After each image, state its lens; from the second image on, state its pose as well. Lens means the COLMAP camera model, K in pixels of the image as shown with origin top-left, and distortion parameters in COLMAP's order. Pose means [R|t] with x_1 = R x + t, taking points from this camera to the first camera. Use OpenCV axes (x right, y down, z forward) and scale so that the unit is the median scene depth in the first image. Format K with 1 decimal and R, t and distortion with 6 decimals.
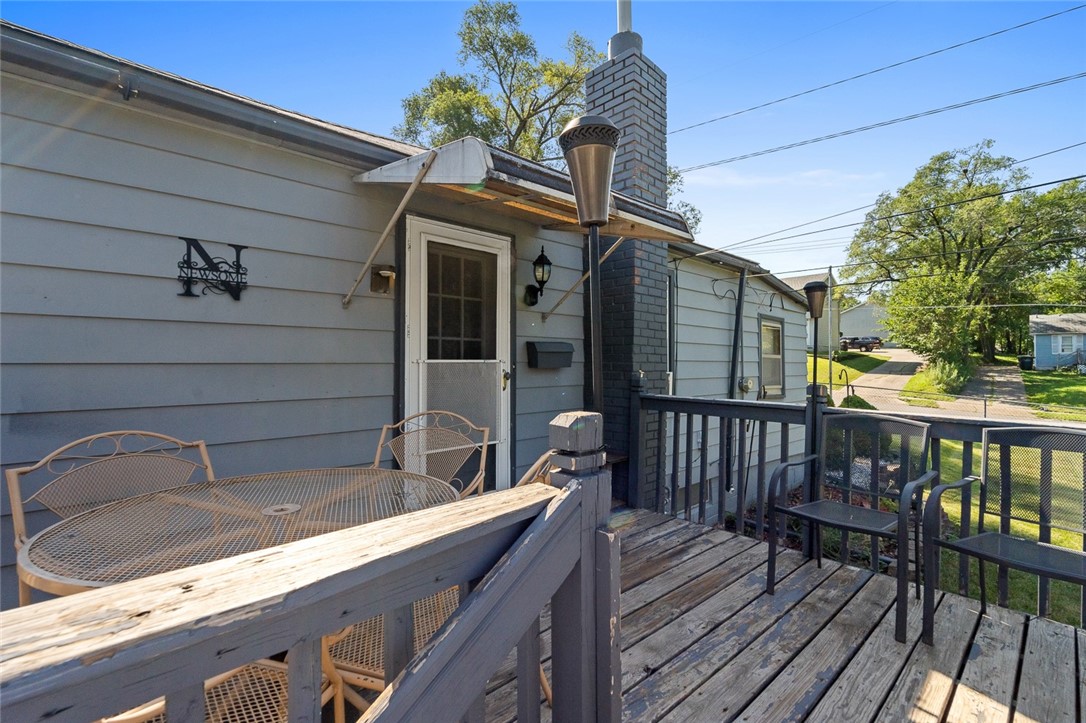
lens RADIAL K [[478.0, 0, 543.0], [0, 478.0, 361.5], [0, 0, 1]] dist [0.000497, -0.000120]
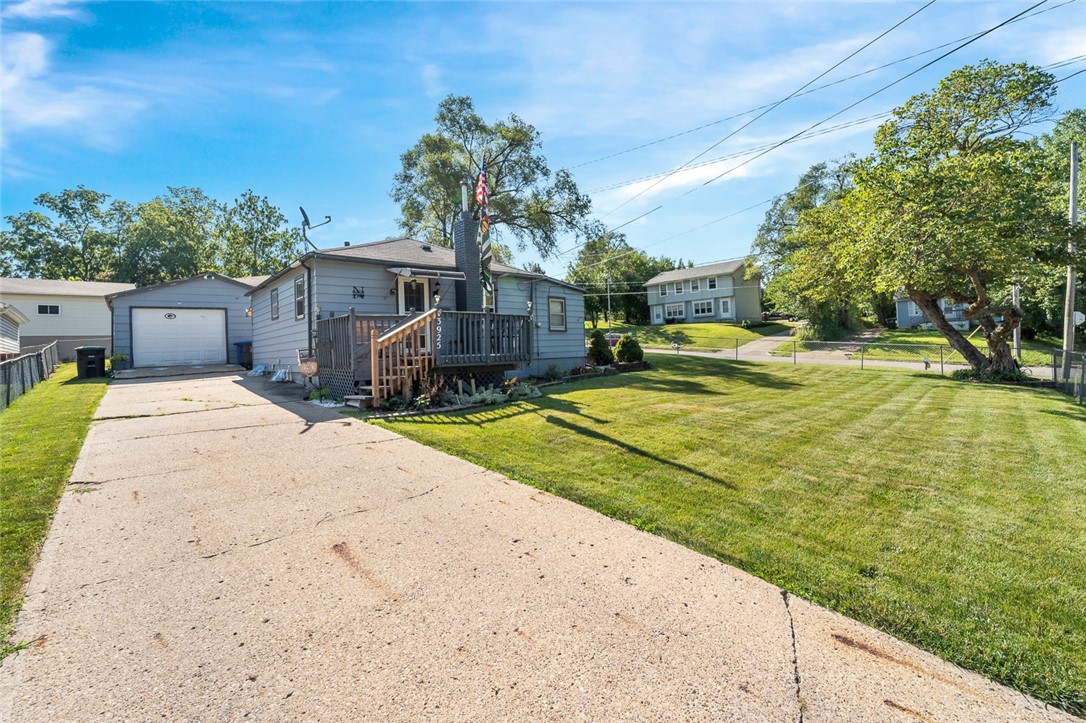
lens RADIAL K [[450.9, 0, 541.6], [0, 450.9, 355.3], [0, 0, 1]] dist [0.002409, -0.000346]
pose [[0.999331, -0.034961, -0.010734, 0.154187], [0.035206, 0.999102, 0.023563, 0.051868], [0.009901, -0.023925, 0.999665, -0.459608]]
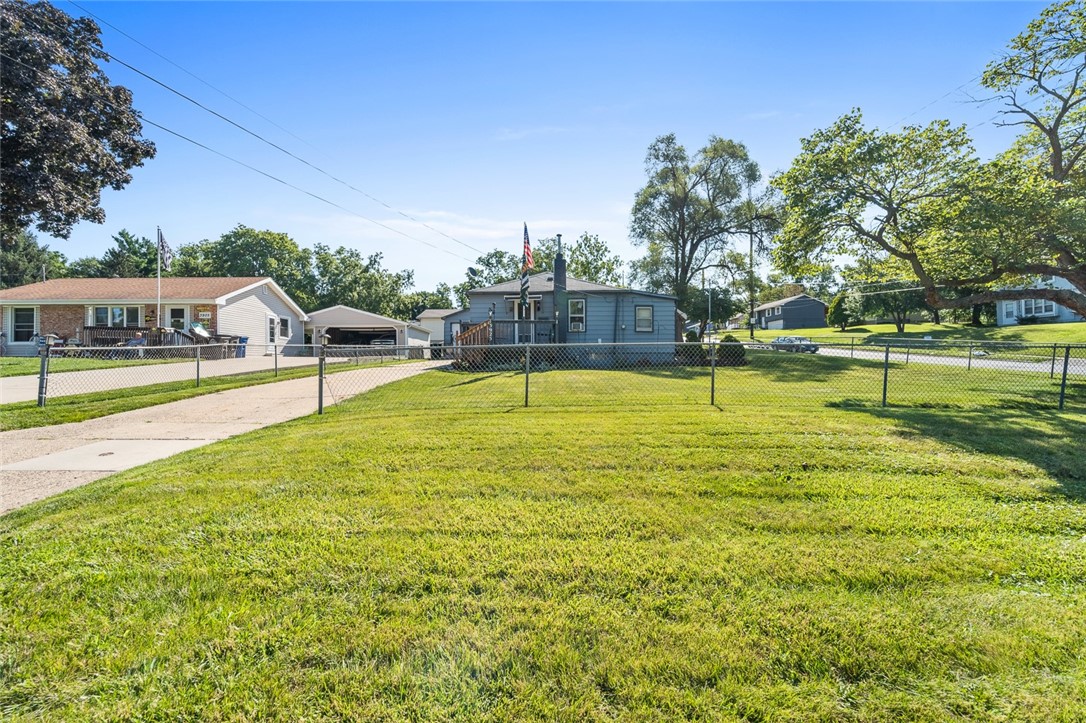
lens RADIAL K [[443.9, 0, 548.8], [0, 443.9, 357.1], [0, 0, 1]] dist [0.001803, -0.000338]
pose [[0.734759, -0.014403, -0.678175, 0.714633], [0.010452, 0.999896, -0.009912, 0.094829], [0.678247, 0.000195, 0.734834, -0.542920]]
